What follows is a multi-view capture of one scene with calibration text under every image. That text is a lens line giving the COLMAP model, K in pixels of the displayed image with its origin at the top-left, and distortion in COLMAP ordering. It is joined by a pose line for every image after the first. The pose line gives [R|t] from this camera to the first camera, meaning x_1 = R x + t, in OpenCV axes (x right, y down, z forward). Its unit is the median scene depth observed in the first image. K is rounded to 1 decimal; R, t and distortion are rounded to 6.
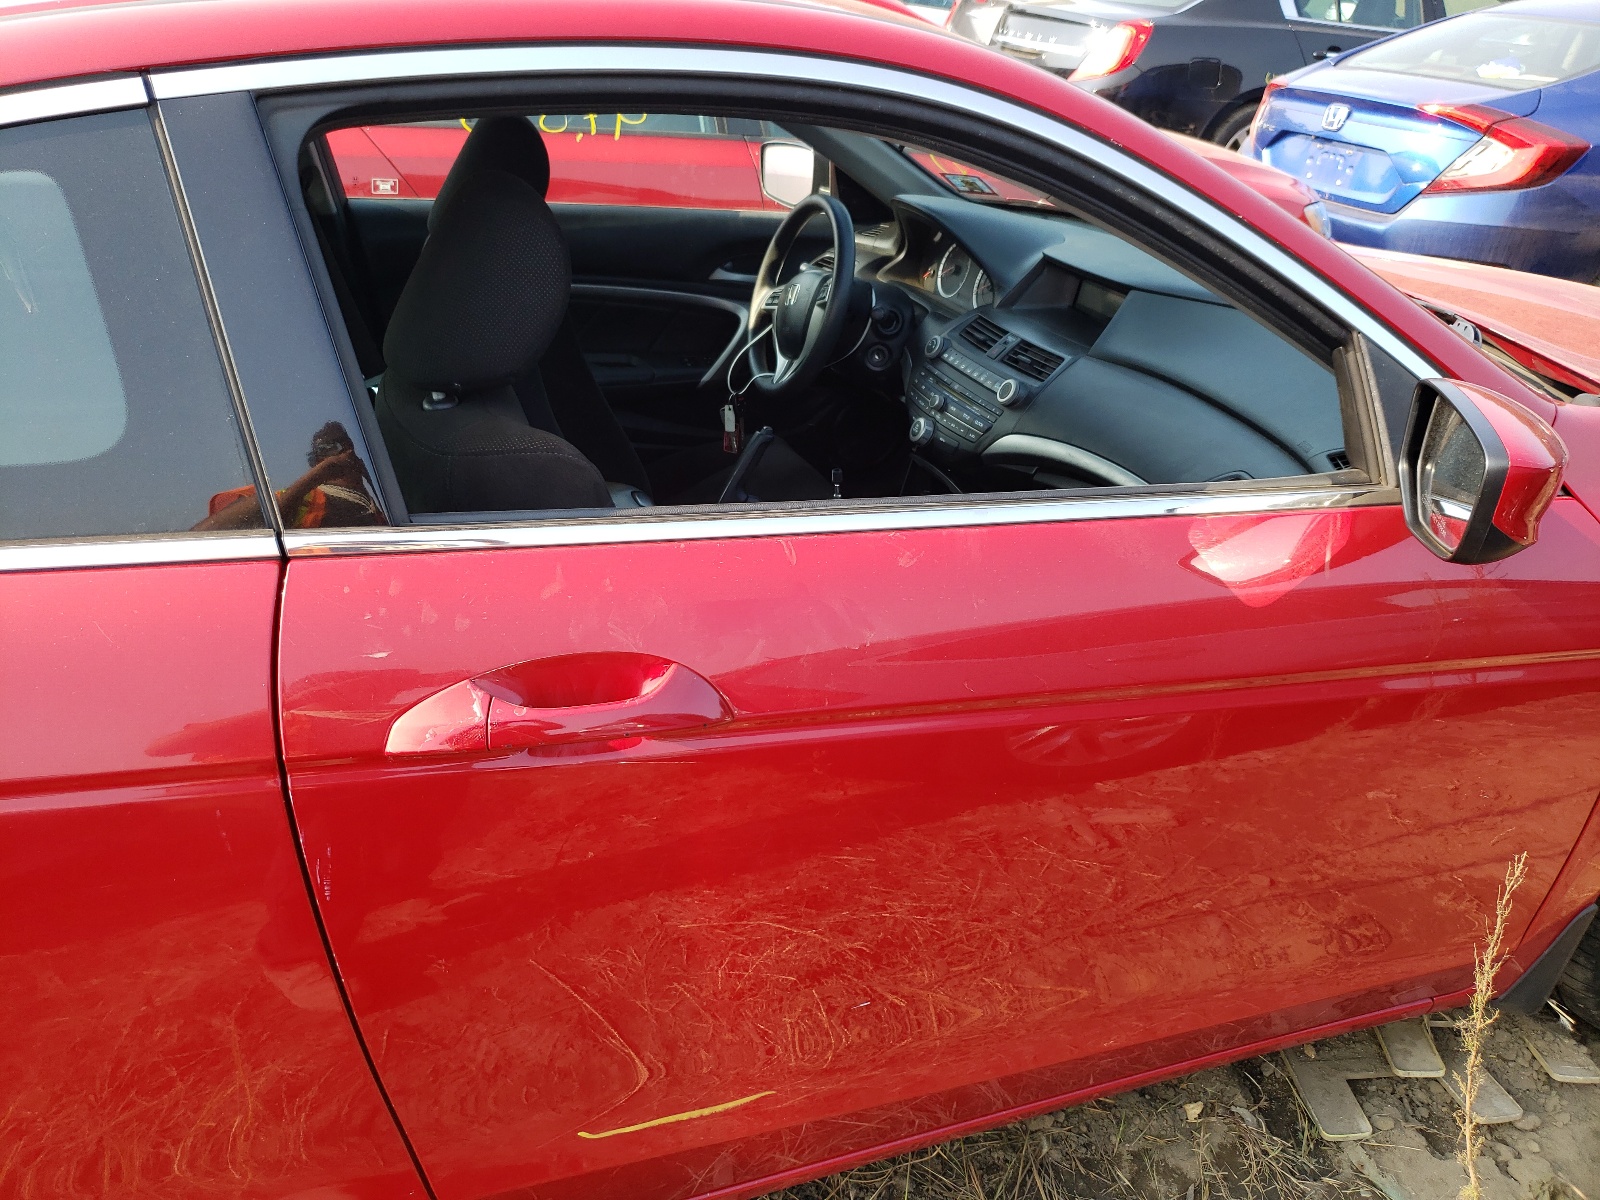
lens RADIAL K [[1089.4, 0, 800.0], [0, 1089.4, 600.0], [0, 0, 1]] dist [-0.069407, -0.001139]
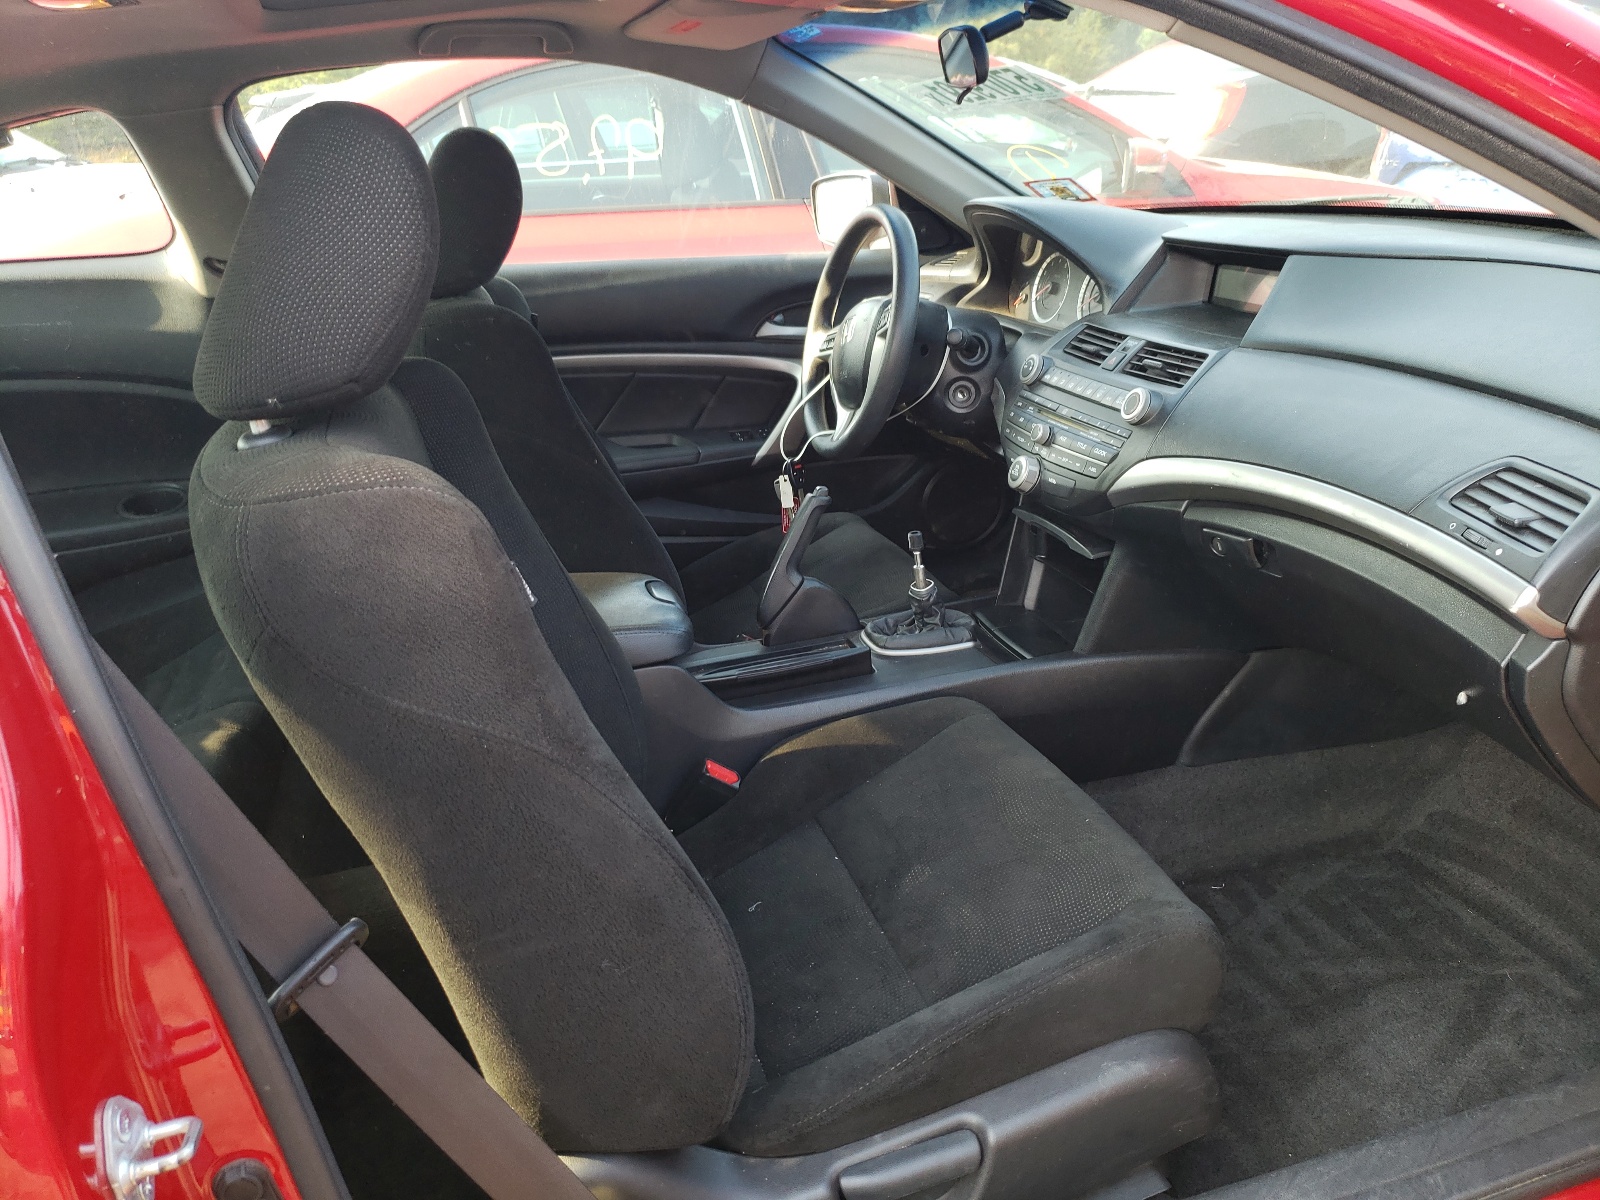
lens RADIAL K [[1089.4, 0, 800.0], [0, 1089.4, 600.0], [0, 0, 1]] dist [-0.069407, -0.001139]
pose [[0.989897, -0.080159, -0.116954, 0.036360], [0.066212, 0.990730, -0.118617, 0.009503], [0.125379, 0.109675, 0.986028, 0.229705]]
